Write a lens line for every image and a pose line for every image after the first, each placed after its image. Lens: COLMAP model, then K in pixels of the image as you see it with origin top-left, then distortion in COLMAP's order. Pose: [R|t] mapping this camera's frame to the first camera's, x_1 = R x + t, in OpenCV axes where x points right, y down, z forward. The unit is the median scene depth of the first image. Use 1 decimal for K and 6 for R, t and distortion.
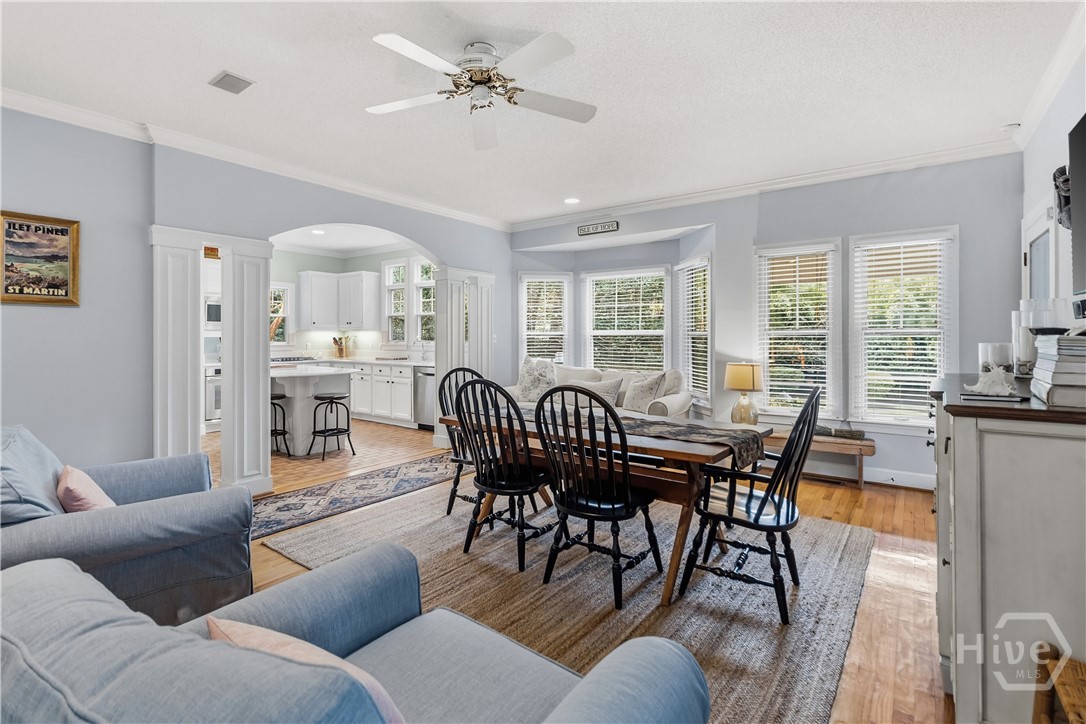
lens RADIAL K [[515.0, 0, 537.2], [0, 515.0, 338.9], [0, 0, 1]] dist [-0.000191, 0.000541]
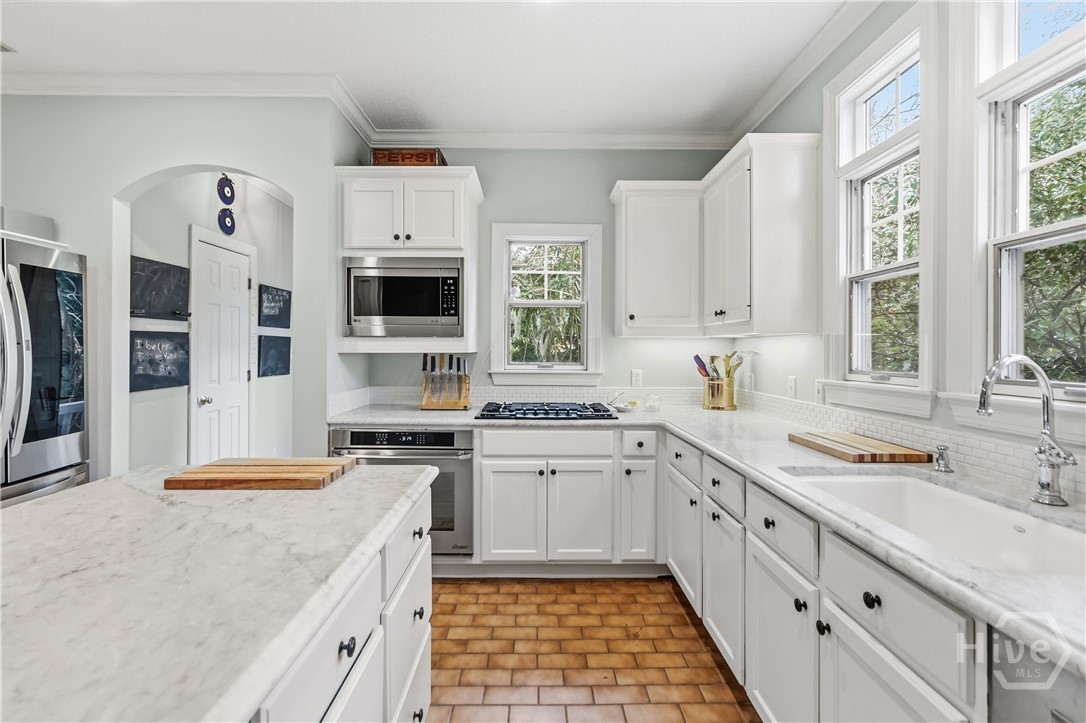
lens RADIAL K [[498.5, 0, 538.0], [0, 498.5, 348.0], [0, 0, 1]] dist [0.000319, -0.000212]
pose [[0.602603, 0.003225, -0.798034, -0.182044], [-0.010870, 0.999932, -0.004167, -0.005533], [0.797967, 0.011186, 0.602598, 0.726878]]
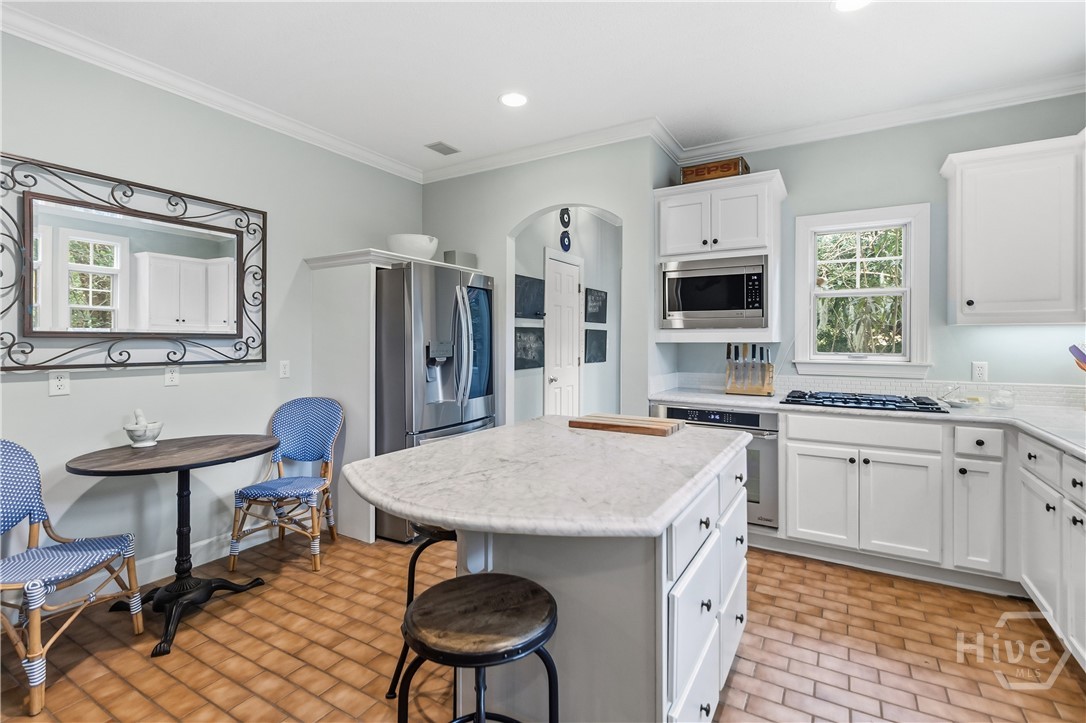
lens RADIAL K [[506.7, 0, 540.6], [0, 506.7, 340.1], [0, 0, 1]] dist [0.000008, 0.000825]
pose [[0.096845, 0.000574, -0.995299, -0.126057], [-0.009722, 0.999953, -0.000370, -0.002944], [0.995252, 0.009712, 0.096846, 0.686892]]
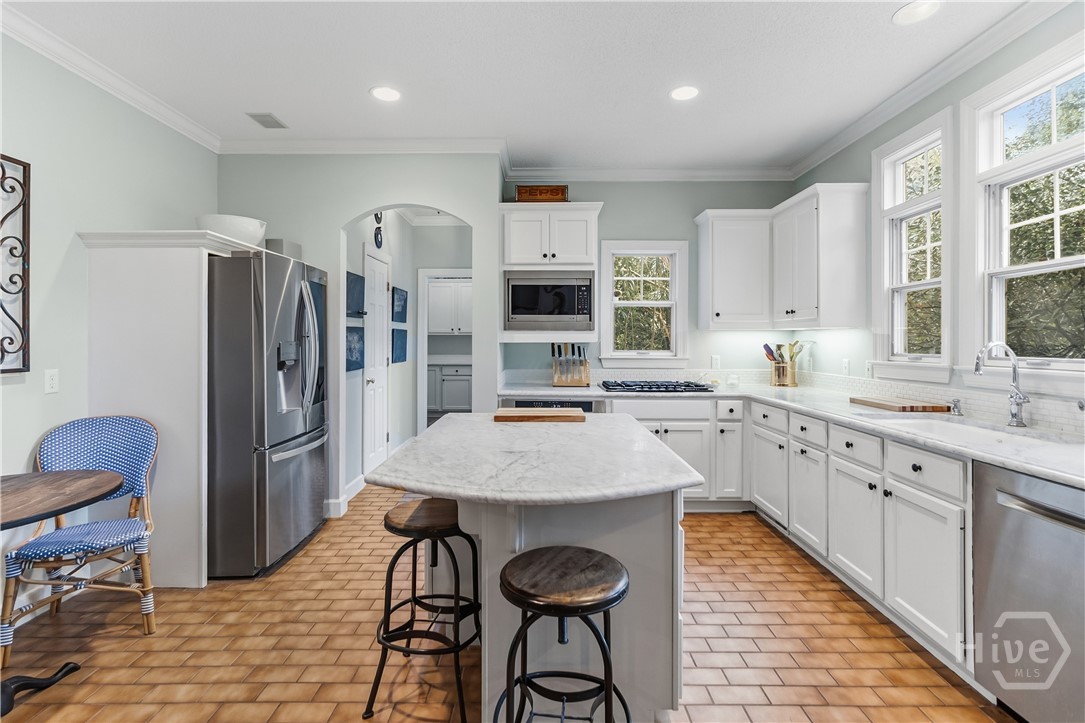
lens RADIAL K [[514.5, 0, 536.7], [0, 514.5, 338.4], [0, 0, 1]] dist [-0.000191, 0.000541]
pose [[0.589248, 0.001151, -0.807951, -0.137952], [-0.008599, 0.999951, -0.004847, -0.003967], [0.807906, 0.009804, 0.589229, 0.572802]]
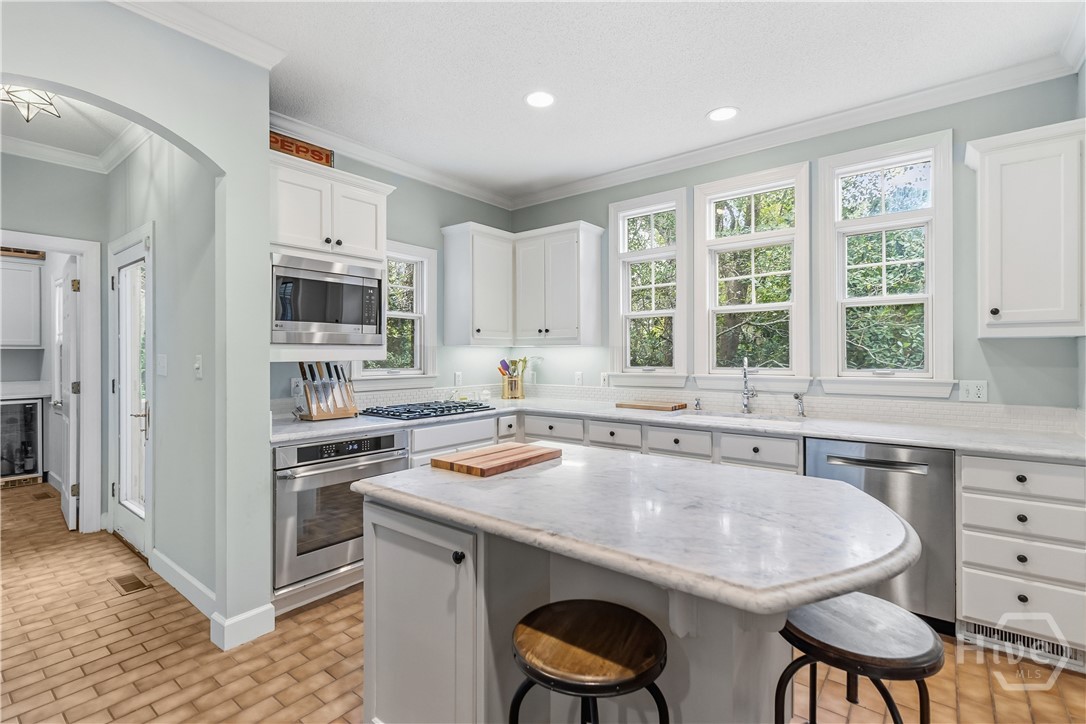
lens RADIAL K [[506.4, 0, 539.4], [0, 506.4, 351.3], [0, 0, 1]] dist [0.001474, 0.000319]
pose [[0.999486, 0.000523, -0.032064, -0.362741], [-0.000954, 0.999909, -0.013445, -0.004726], [0.032054, 0.013469, 0.999395, 0.527845]]
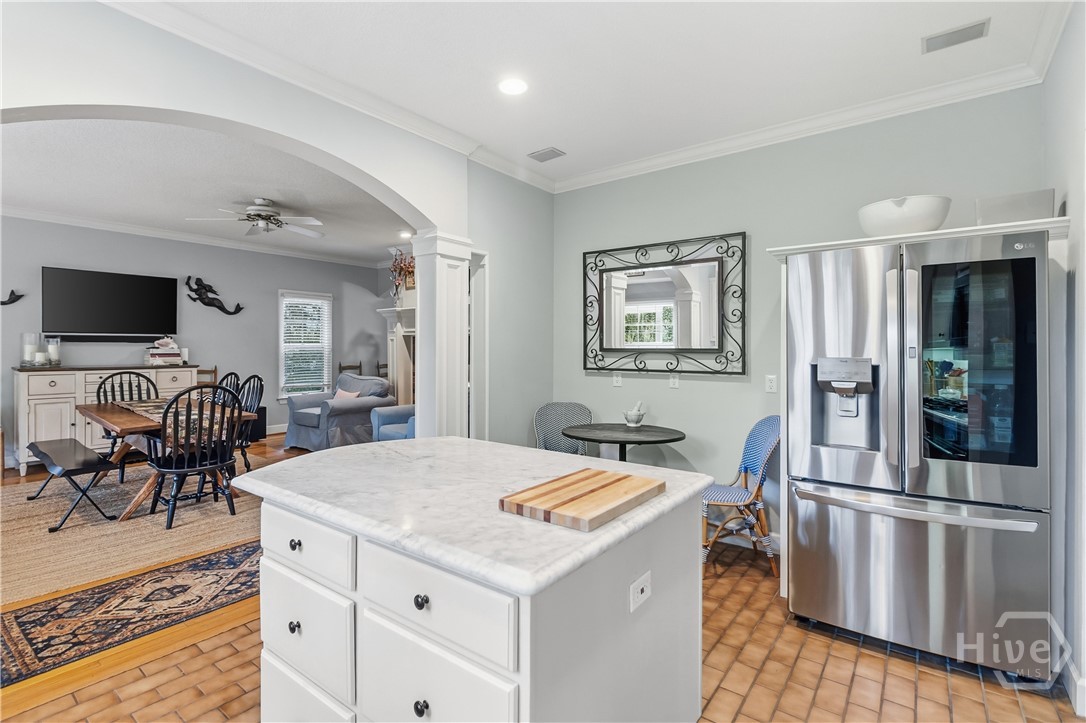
lens RADIAL K [[515.0, 0, 537.2], [0, 515.0, 338.4], [0, 0, 1]] dist [-0.000191, 0.000541]
pose [[-0.999930, 0.001444, 0.011771, -0.373705], [0.001326, 0.999949, -0.009974, -0.009885], [-0.011784, -0.009958, -0.999881, 0.931889]]
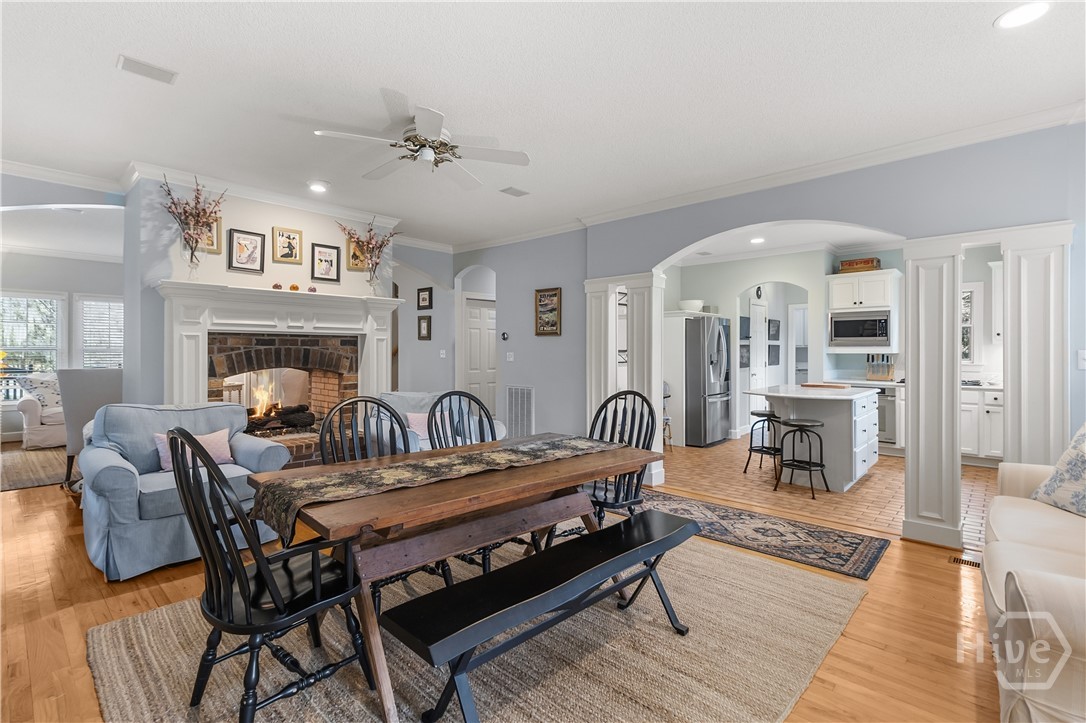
lens RADIAL K [[506.4, 0, 539.4], [0, 506.4, 350.8], [0, 0, 1]] dist [0.001474, 0.000319]
pose [[-0.111298, 0.004917, -0.993775, 0.336939], [-0.005858, 0.999967, 0.005604, -0.008210], [0.993770, 0.006446, -0.111266, 0.449111]]
